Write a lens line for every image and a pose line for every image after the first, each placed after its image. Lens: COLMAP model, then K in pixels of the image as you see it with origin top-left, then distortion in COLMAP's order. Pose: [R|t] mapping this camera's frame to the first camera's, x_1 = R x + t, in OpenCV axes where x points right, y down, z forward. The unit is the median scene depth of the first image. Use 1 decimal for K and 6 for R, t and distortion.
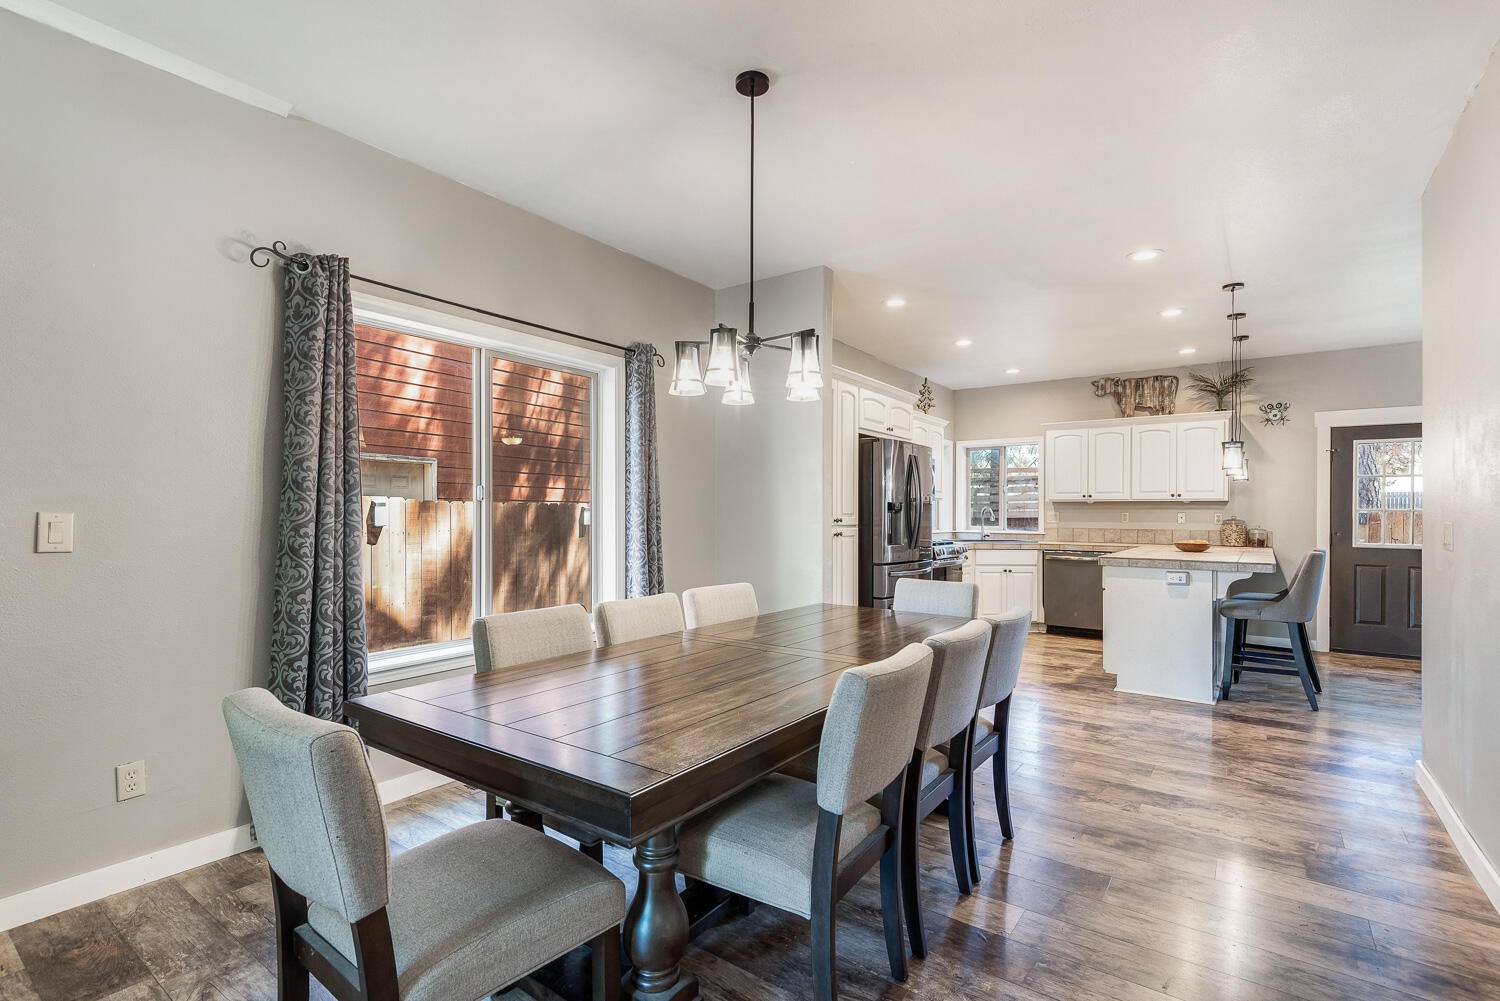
lens RADIAL K [[702.2, 0, 751.3], [0, 702.2, 511.3], [0, 0, 1]] dist [0.002521, -0.001896]
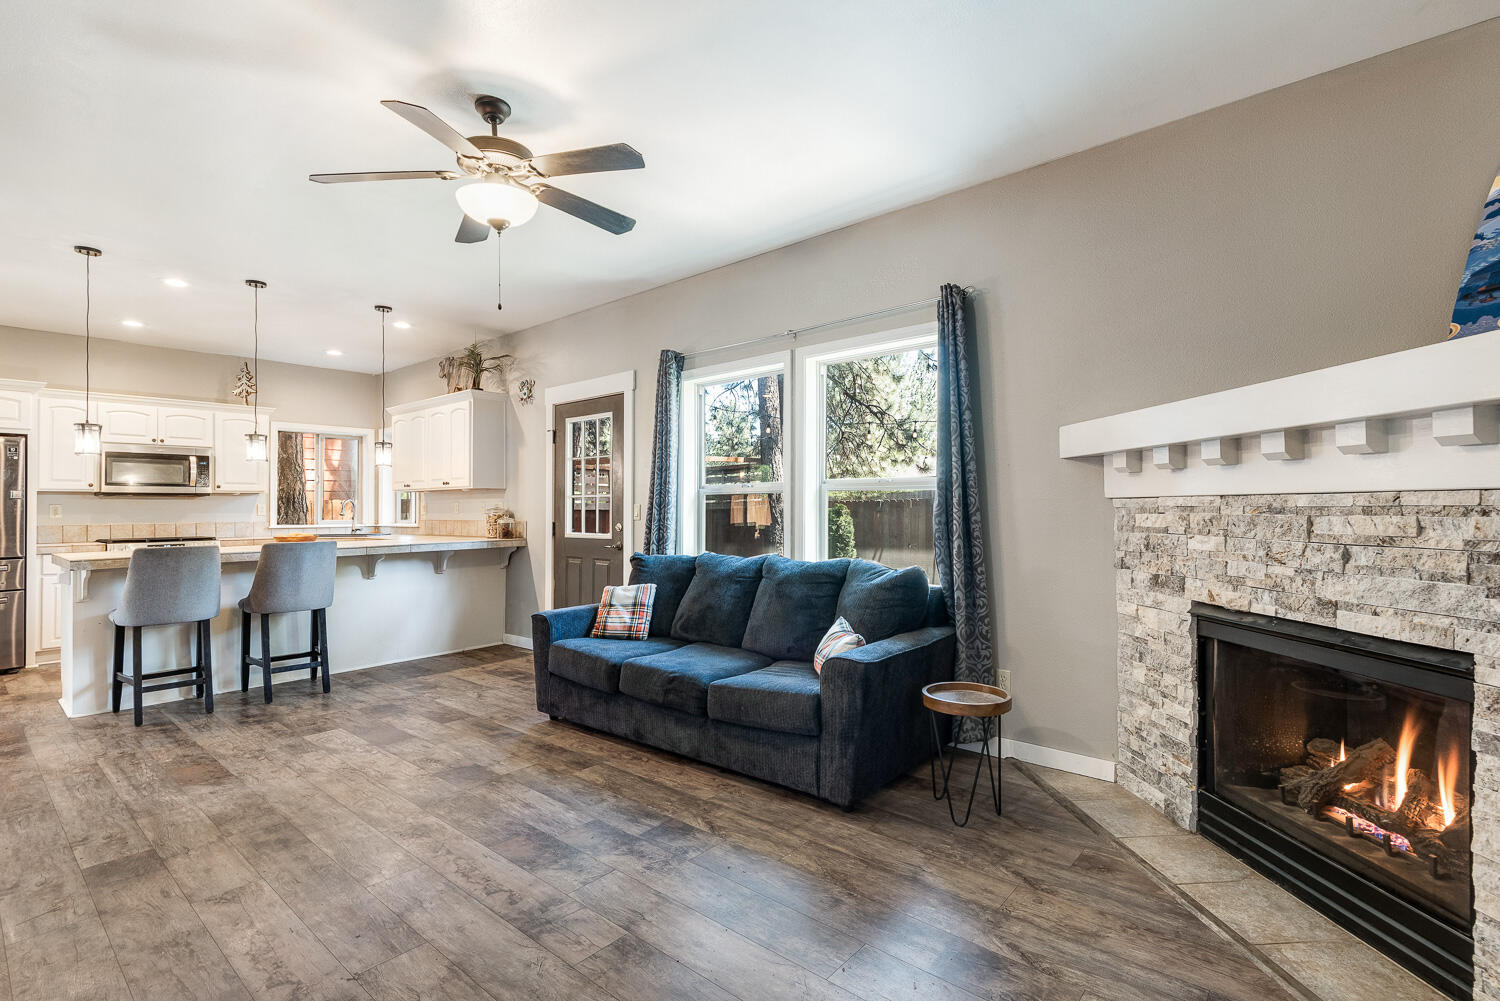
lens RADIAL K [[702.2, 0, 744.7], [0, 702.2, 507.7], [0, 0, 1]] dist [0.002521, -0.001896]
pose [[0.998364, -0.017655, -0.054376, 0.994355], [0.017933, 0.999828, 0.004629, 0.011350], [0.054285, -0.005597, 0.998510, 0.090831]]
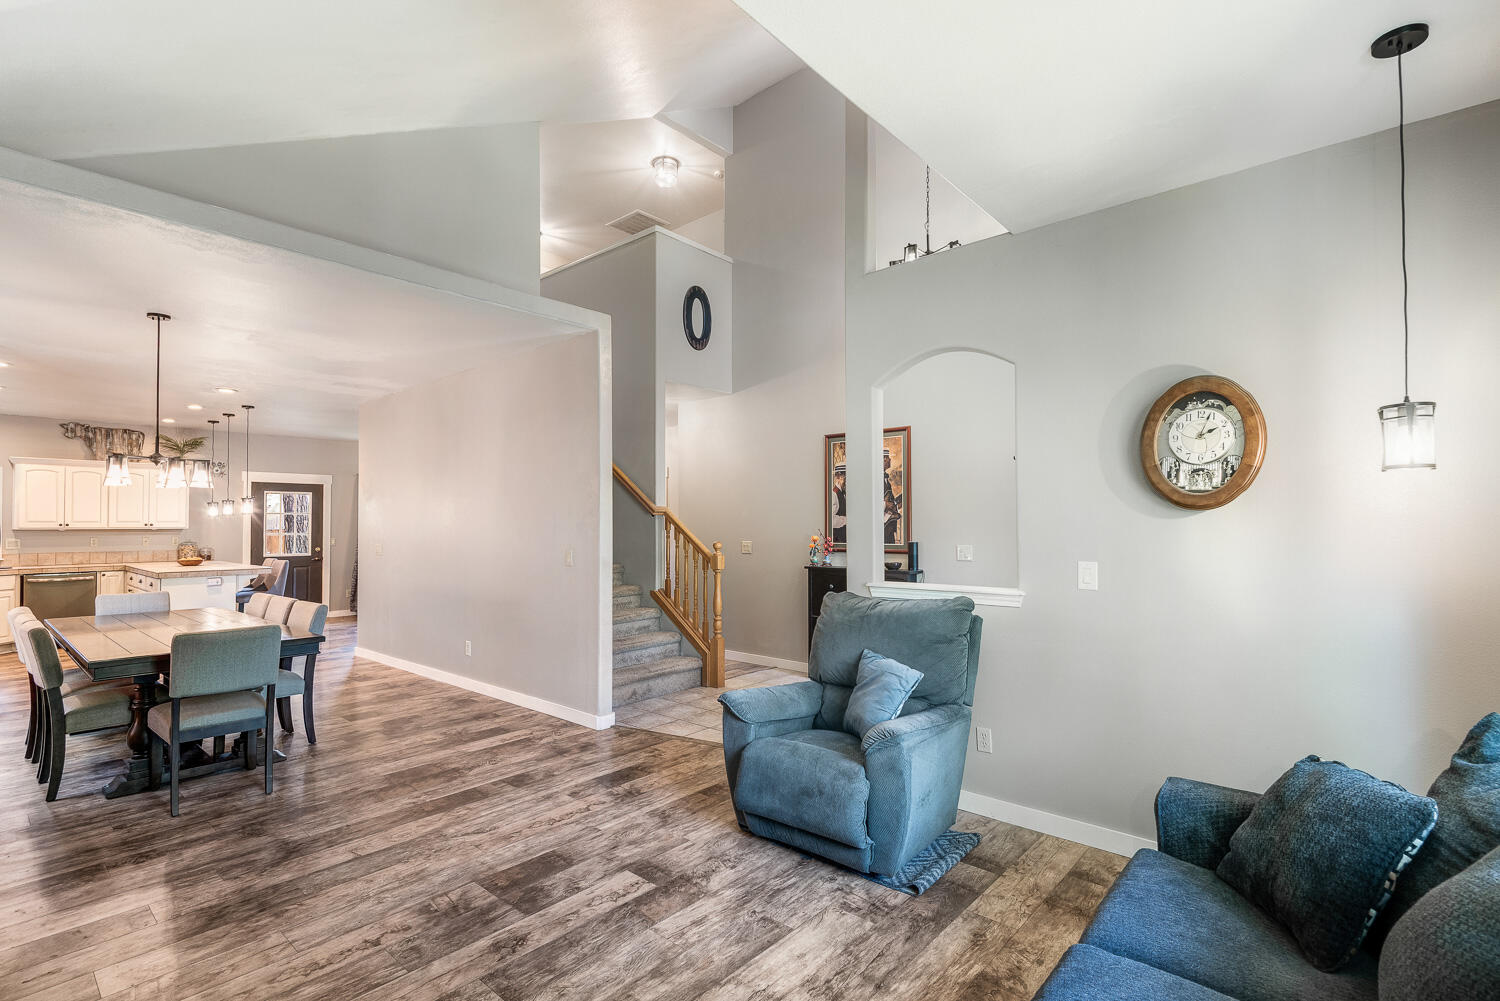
lens RADIAL K [[702.2, 0, 744.4], [0, 702.2, 500.0], [0, 0, 1]] dist [0.002521, -0.001896]
pose [[0.075584, 0.028060, 0.996745, -0.589338], [-0.000841, 0.999605, -0.028076, -0.031059], [-0.997139, 0.001284, 0.075577, -0.201498]]
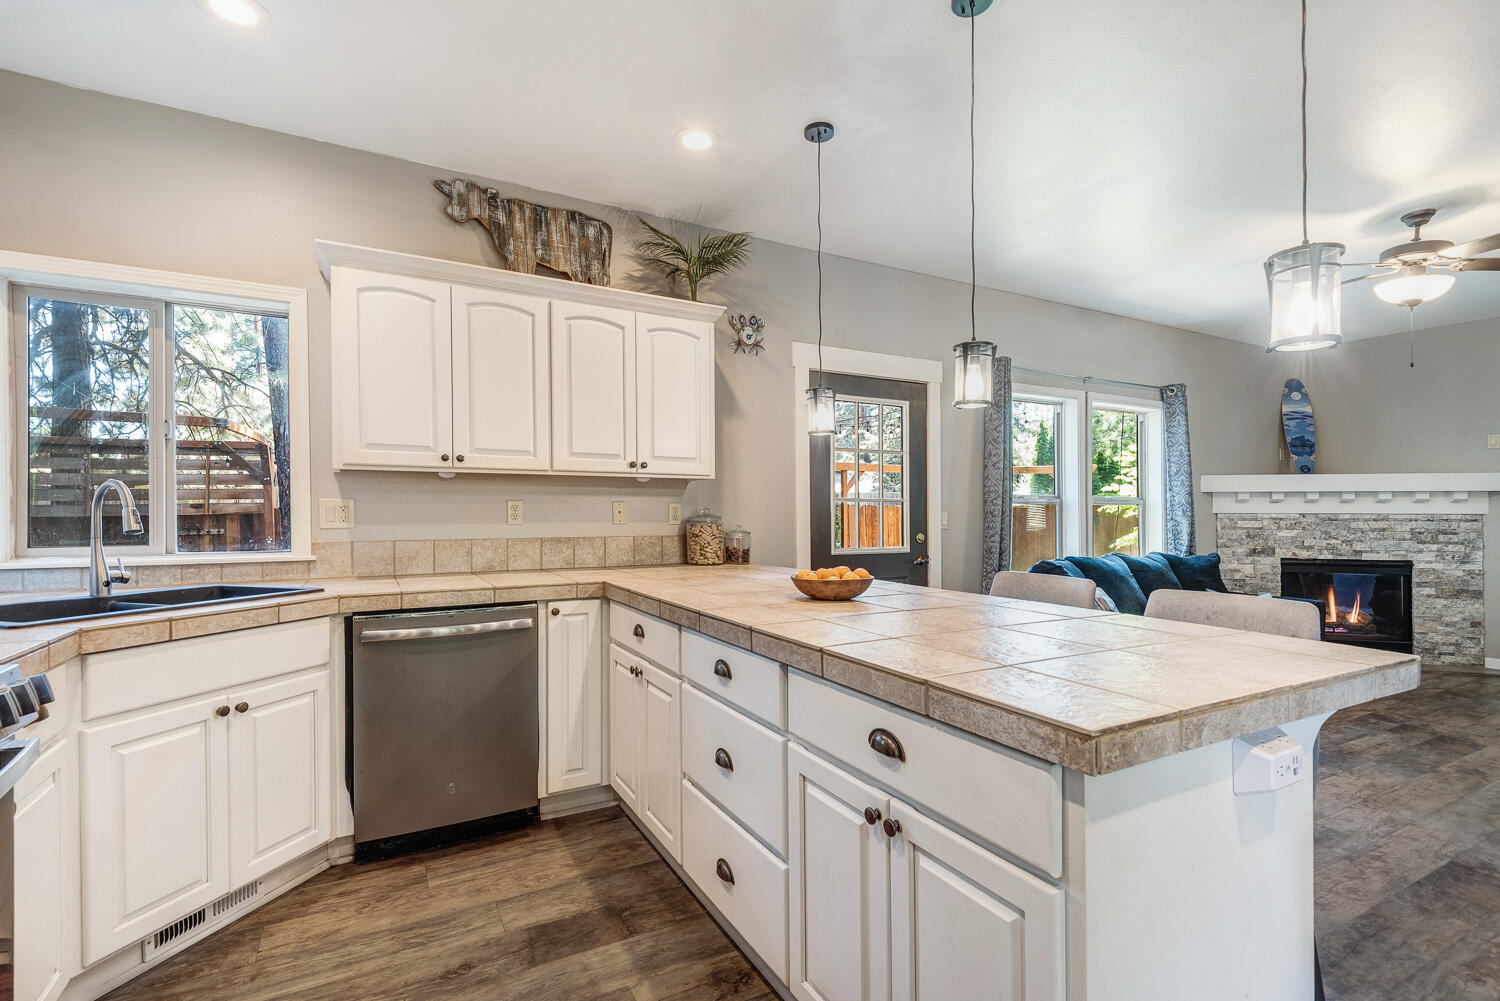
lens RADIAL K [[702.2, 0, 755.2], [0, 702.2, 511.0], [0, 0, 1]] dist [0.002521, -0.001896]
pose [[0.395989, -0.007074, 0.918228, 0.191159], [-0.004237, 0.999946, 0.009531, 0.003067], [-0.918246, -0.007665, 0.395937, 0.696538]]
